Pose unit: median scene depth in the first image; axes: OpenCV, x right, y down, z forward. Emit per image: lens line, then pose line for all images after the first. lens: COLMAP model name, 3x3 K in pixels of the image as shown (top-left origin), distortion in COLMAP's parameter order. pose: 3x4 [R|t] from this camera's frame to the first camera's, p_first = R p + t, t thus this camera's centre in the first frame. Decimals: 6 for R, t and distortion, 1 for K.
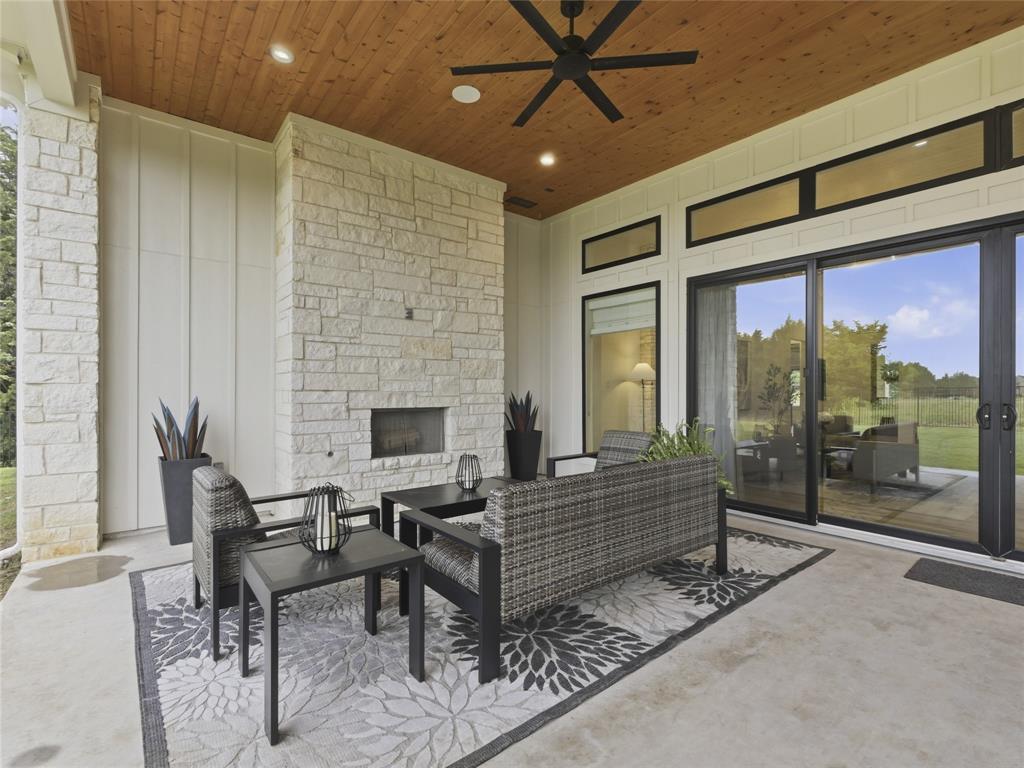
lens RADIAL K [[469.4, 0, 519.0], [0, 469.4, 385.9], [0, 0, 1]] dist [0.001359, -0.001140]
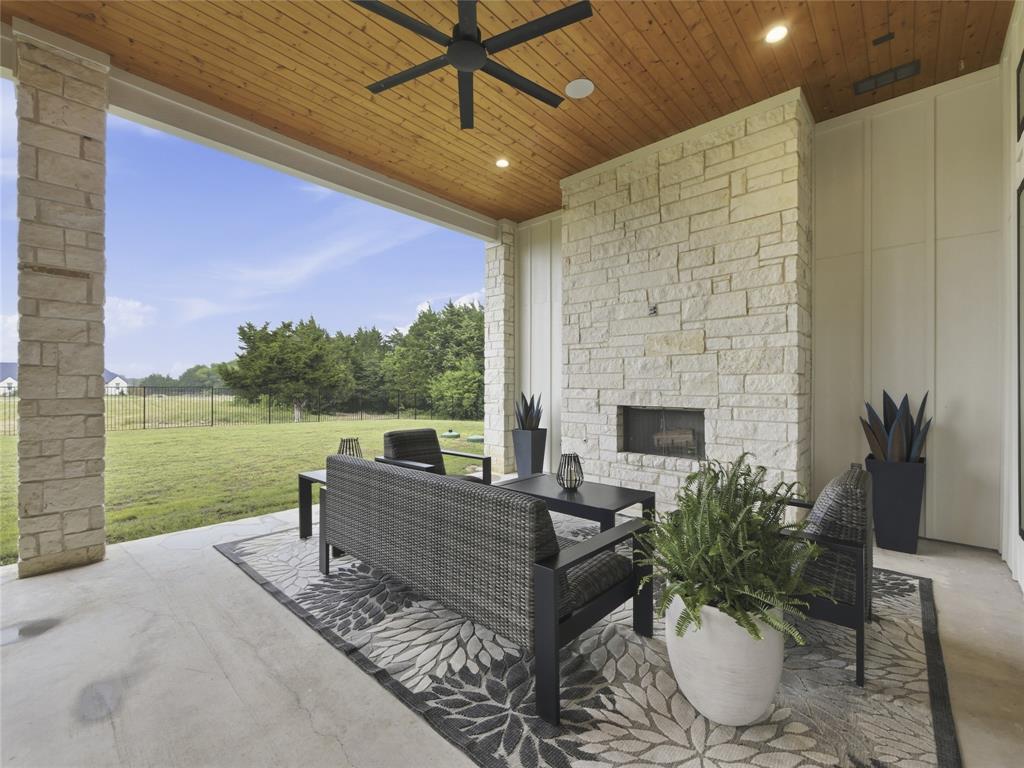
lens RADIAL K [[434.9, 0, 521.3], [0, 434.9, 385.8], [0, 0, 1]] dist [-0.002875, -0.000723]
pose [[0.180257, 0.000633, -0.983619, 0.644033], [0.004934, 0.999987, 0.001548, 0.000665], [0.983607, -0.005132, 0.180251, 0.604097]]
